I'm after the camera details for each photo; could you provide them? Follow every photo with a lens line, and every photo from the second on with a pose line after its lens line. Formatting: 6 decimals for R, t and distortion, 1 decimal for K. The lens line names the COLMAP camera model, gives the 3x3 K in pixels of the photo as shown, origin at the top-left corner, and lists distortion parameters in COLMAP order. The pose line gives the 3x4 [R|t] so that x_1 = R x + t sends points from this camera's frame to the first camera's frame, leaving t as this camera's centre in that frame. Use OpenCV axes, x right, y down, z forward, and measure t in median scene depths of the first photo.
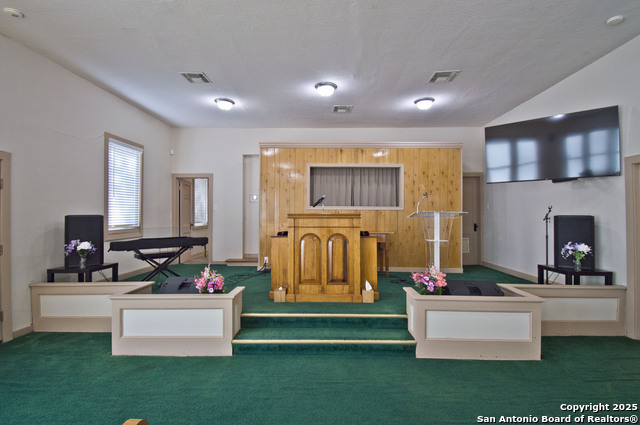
lens RADIAL K [[294.6, 0, 319.6], [0, 294.6, 204.6], [0, 0, 1]] dist [0.000171, 0.000053]
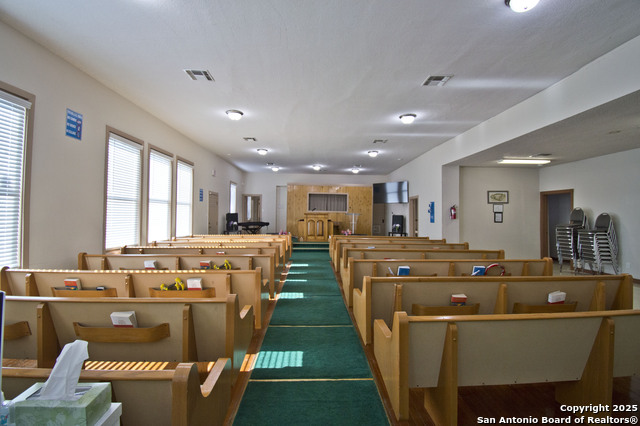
lens RADIAL K [[294.6, 0, 319.6], [0, 294.6, 205.1], [0, 0, 1]] dist [0.000171, 0.000053]
pose [[0.999672, -0.001066, 0.025584, -0.016168], [0.001516, 0.999844, -0.017588, -0.000425], [-0.025561, 0.017621, 0.999518, -1.471519]]
